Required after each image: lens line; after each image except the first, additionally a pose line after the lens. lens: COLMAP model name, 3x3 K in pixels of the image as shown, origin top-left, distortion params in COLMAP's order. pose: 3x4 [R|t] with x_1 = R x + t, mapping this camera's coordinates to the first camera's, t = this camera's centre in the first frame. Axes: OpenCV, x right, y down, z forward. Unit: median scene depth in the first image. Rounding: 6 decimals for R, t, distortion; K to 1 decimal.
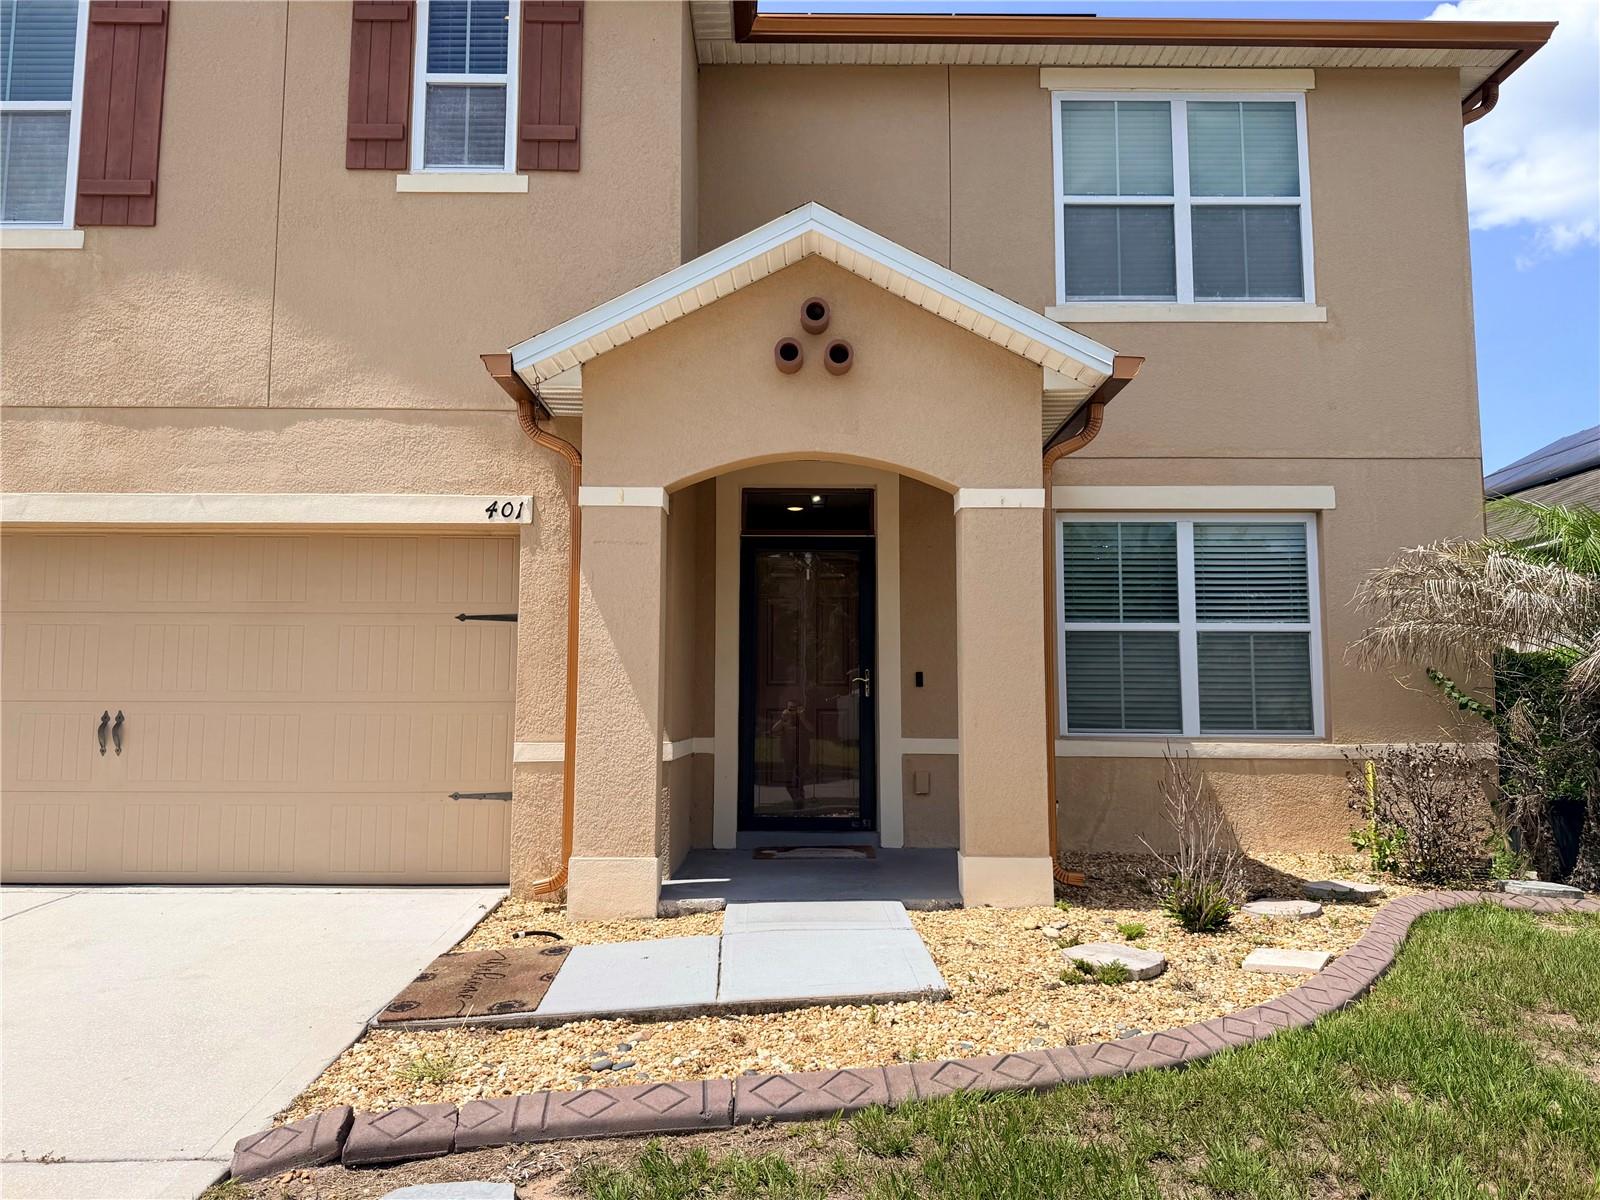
lens RADIAL K [[1136.7, 0, 800.0], [0, 1136.7, 600.0], [0, 0, 1]] dist [0.046910, -0.061591]
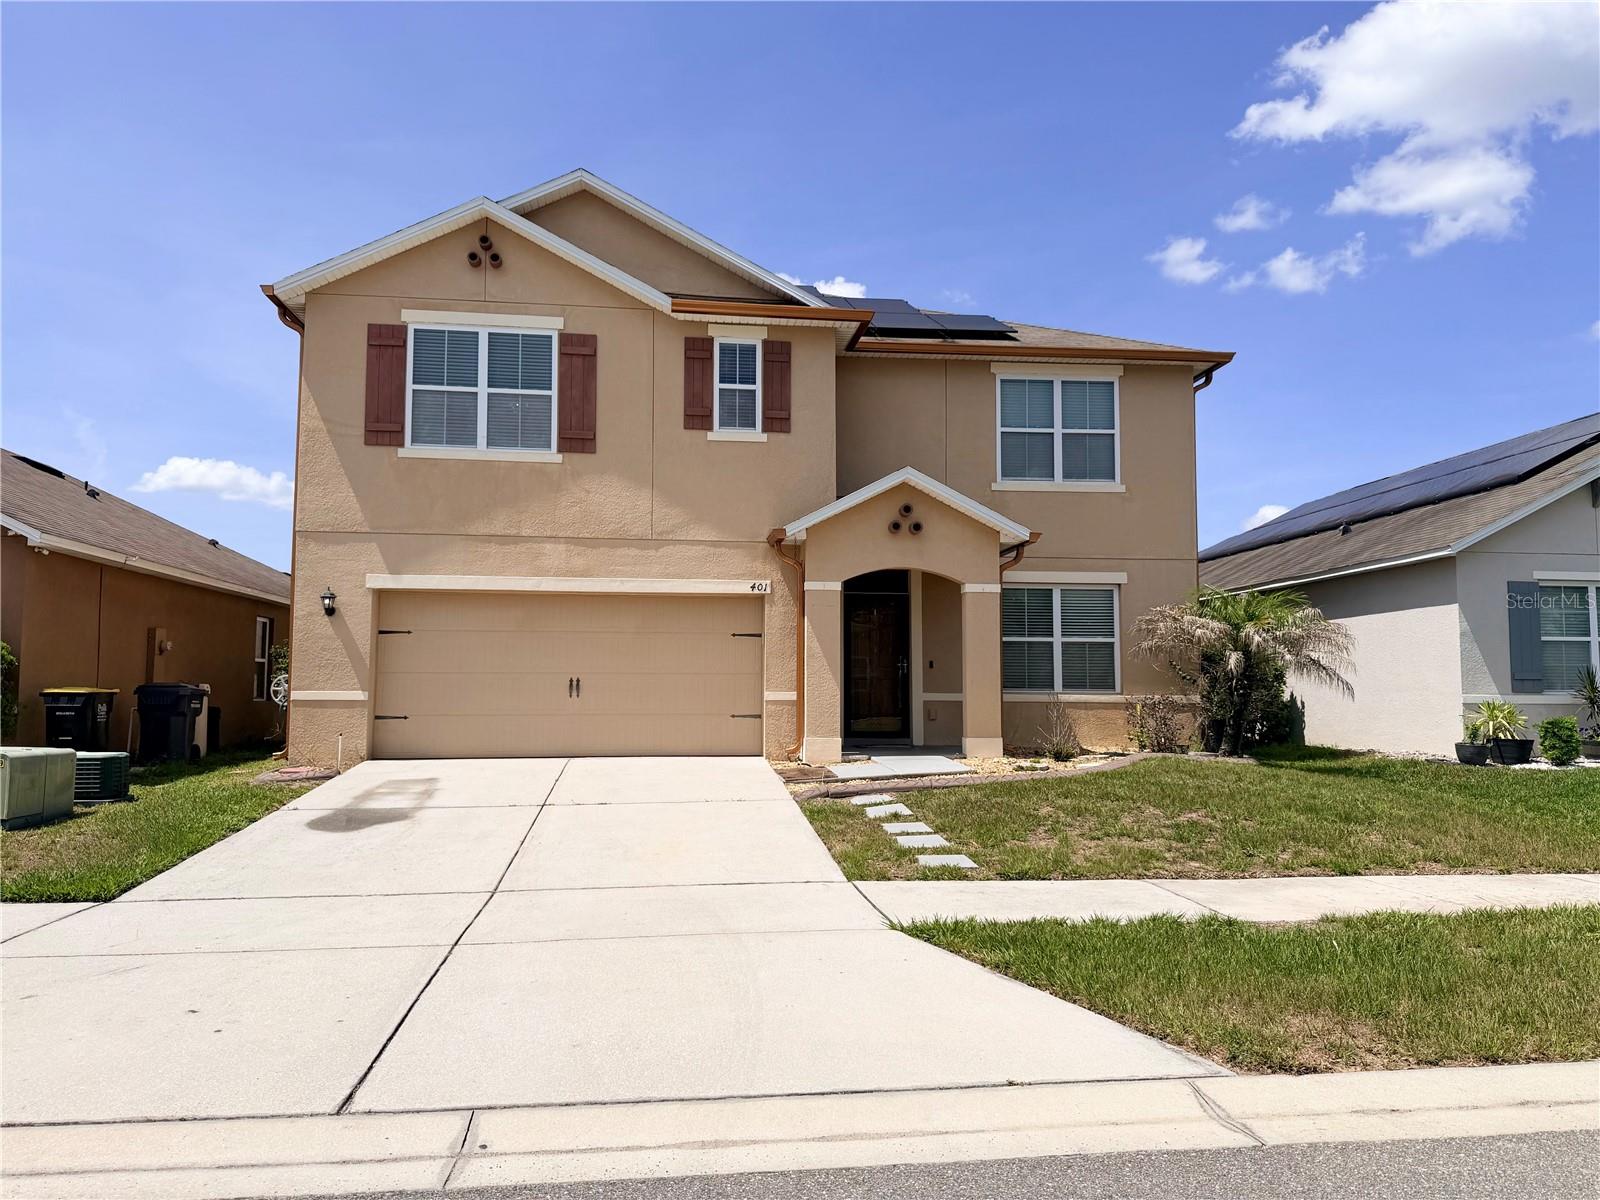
lens RADIAL K [[1123.5, 0, 800.0], [0, 1123.5, 600.0], [0, 0, 1]] dist [0.126002, -0.183908]
pose [[0.994426, 0.010158, 0.104946, -0.398551], [-0.011542, 0.999854, 0.012589, -0.080614], [-0.104803, -0.013730, 0.994398, -1.156630]]
